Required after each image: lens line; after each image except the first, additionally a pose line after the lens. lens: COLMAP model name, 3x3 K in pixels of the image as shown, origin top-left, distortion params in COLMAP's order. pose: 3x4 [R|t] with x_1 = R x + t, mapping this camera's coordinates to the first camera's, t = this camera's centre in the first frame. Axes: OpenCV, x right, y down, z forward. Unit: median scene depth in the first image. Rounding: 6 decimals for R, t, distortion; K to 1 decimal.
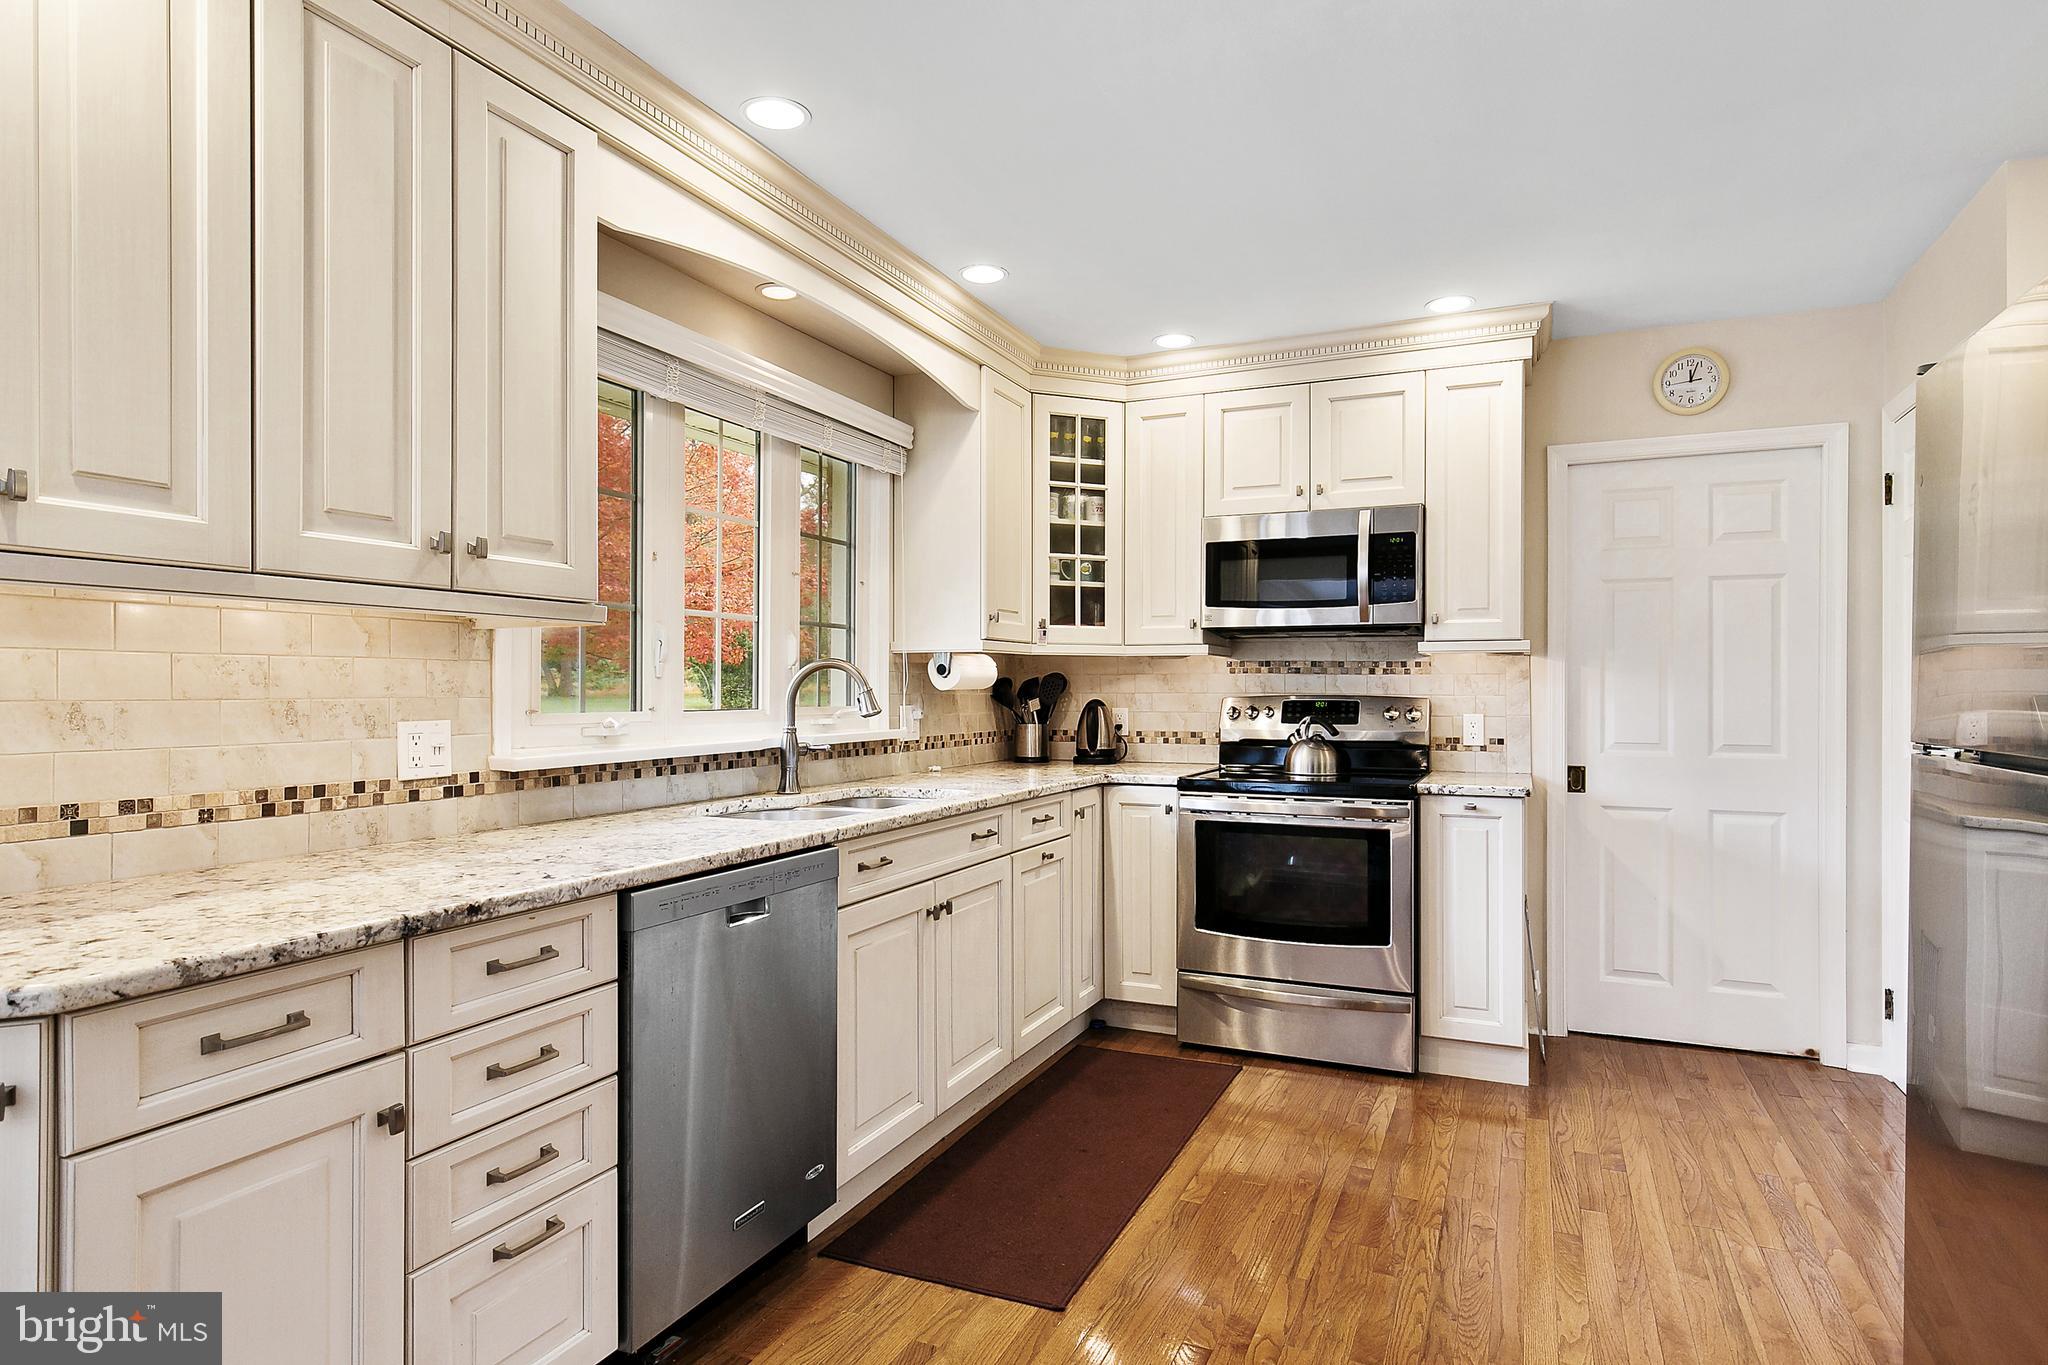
lens RADIAL K [[1133.1, 0, 1015.9], [0, 1133.1, 688.8], [0, 0, 1]] dist [0.007054, -0.001435]
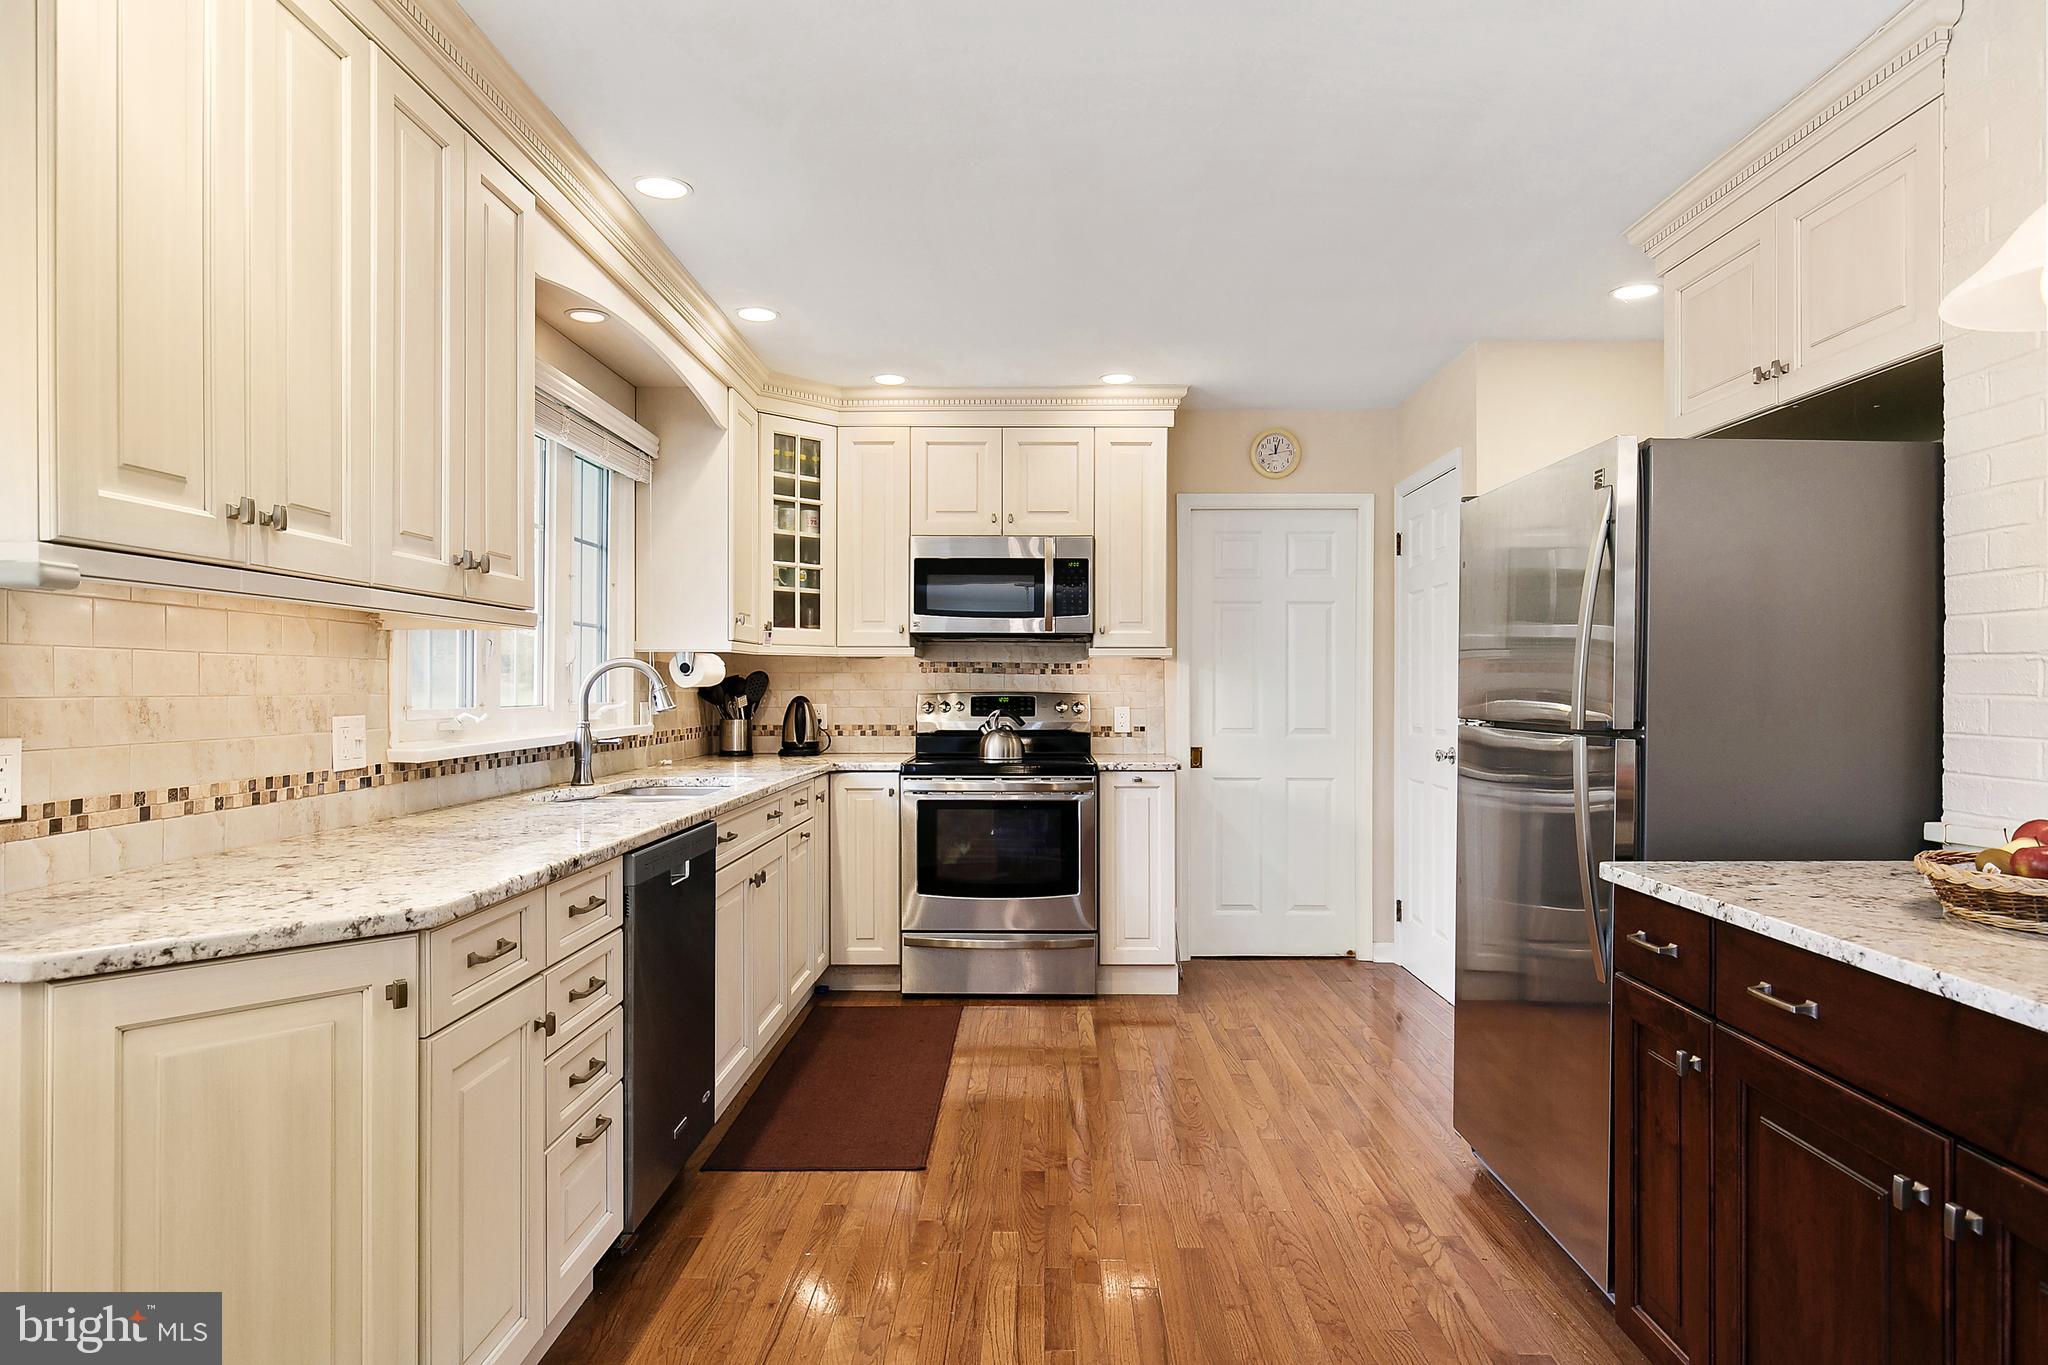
lens RADIAL K [[1228.1, 0, 1019.8], [0, 1228.1, 685.9], [0, 0, 1]] dist [0.007347, 0.000267]
pose [[0.917076, 0.000575, 0.398713, -0.245895], [-0.000439, 1.000000, -0.000432, 0.000217], [-0.398713, 0.000221, 0.917076, -0.189678]]
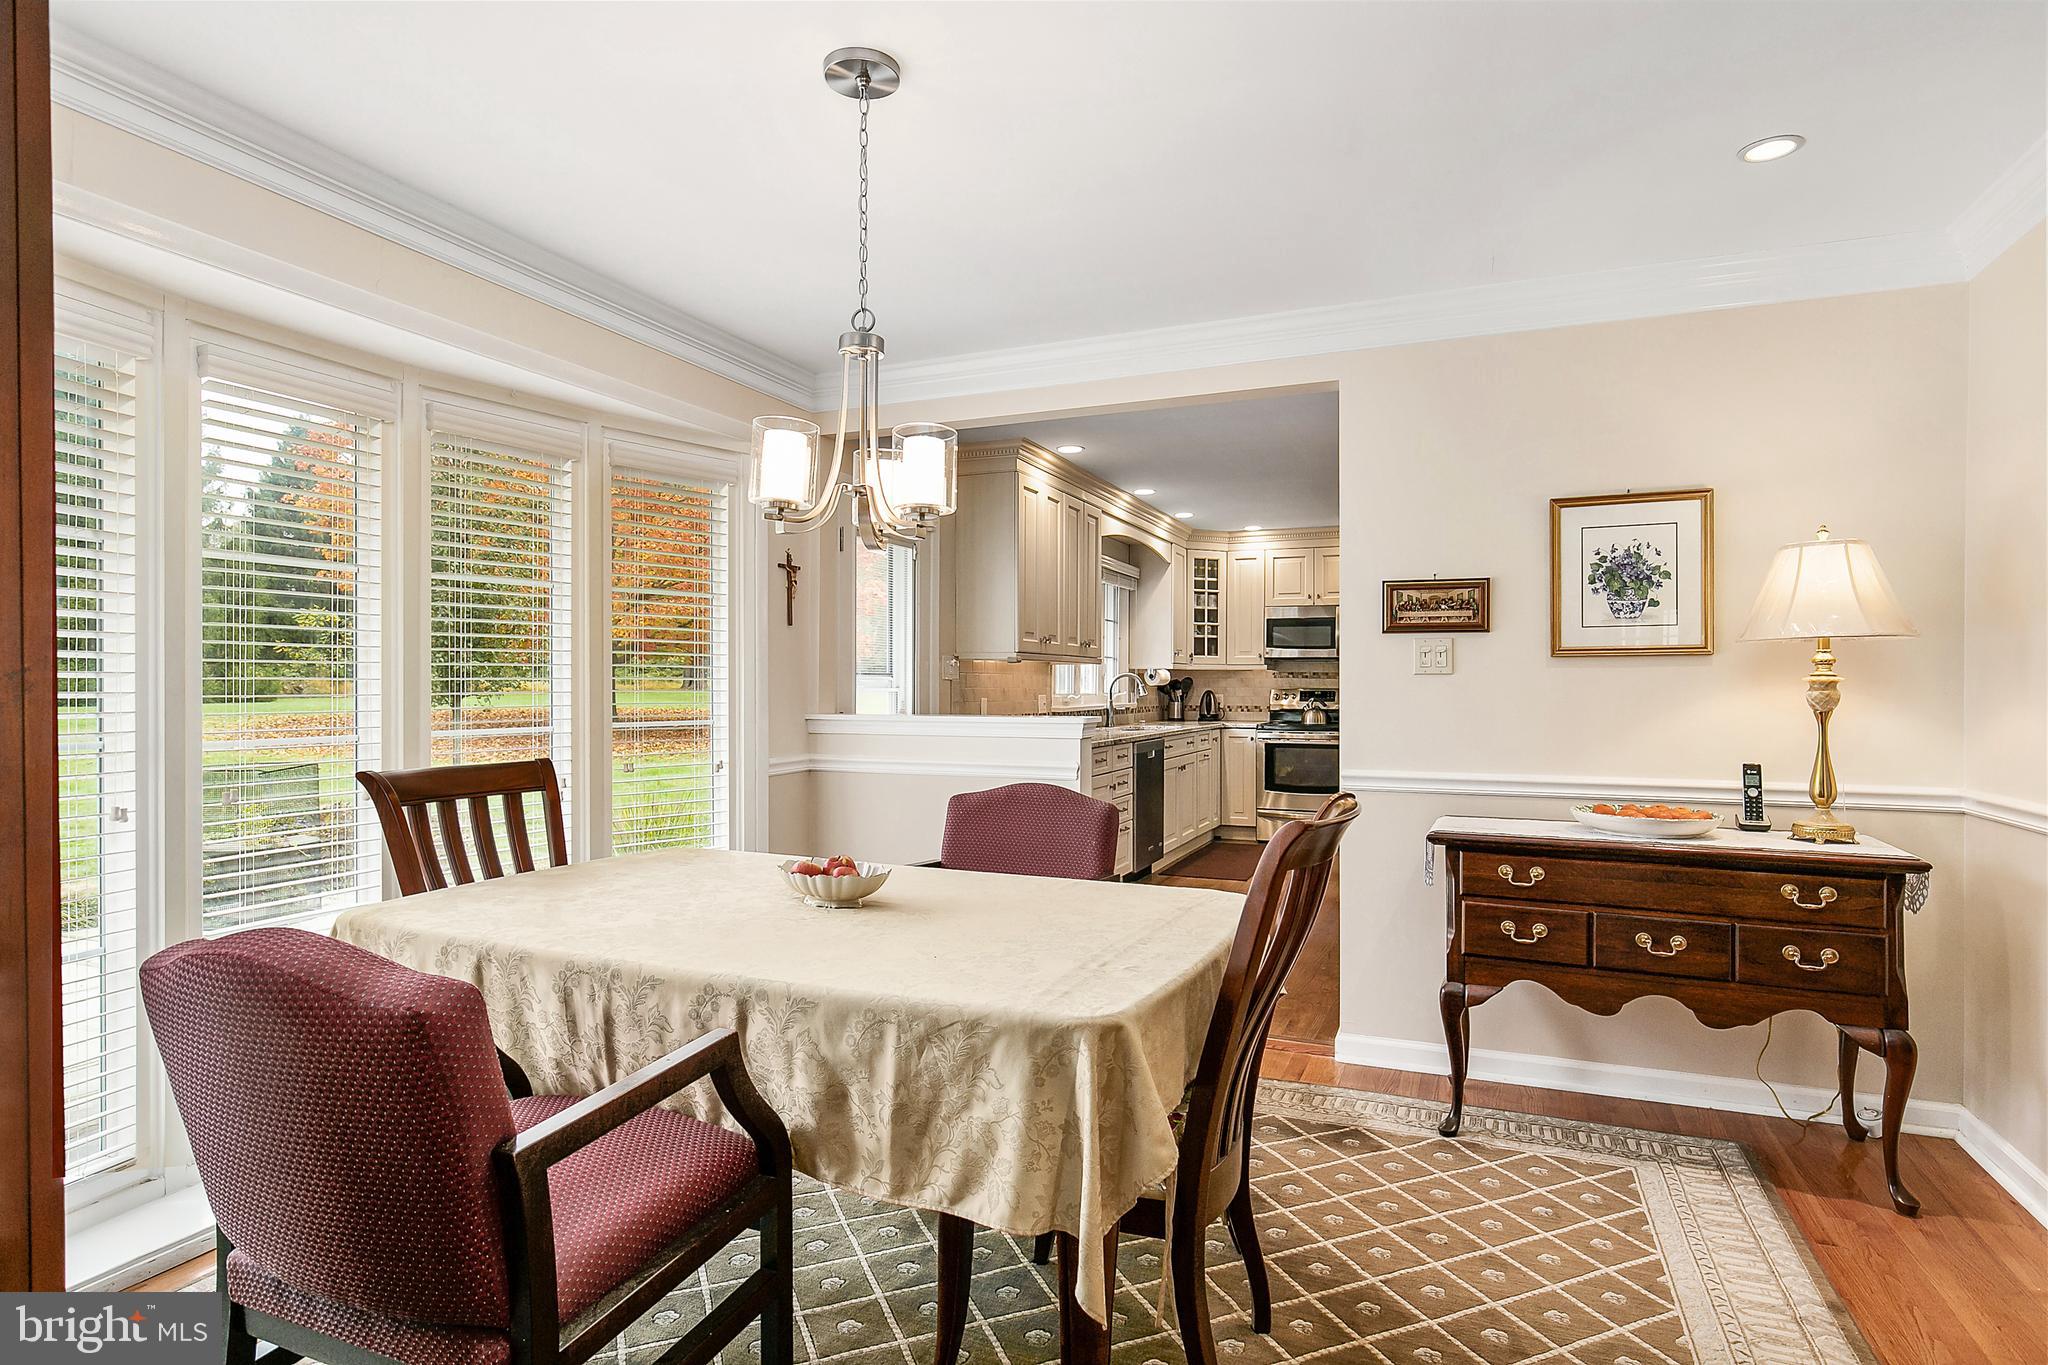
lens RADIAL K [[1133.1, 0, 1021.2], [0, 1133.1, 683.7], [0, 0, 1]] dist [0.007054, -0.001435]
pose [[0.999321, 0.003147, 0.036701, -0.419366], [-0.003126, 0.999995, -0.000620, 0.000058], [-0.036703, 0.000505, 0.999326, -1.274311]]
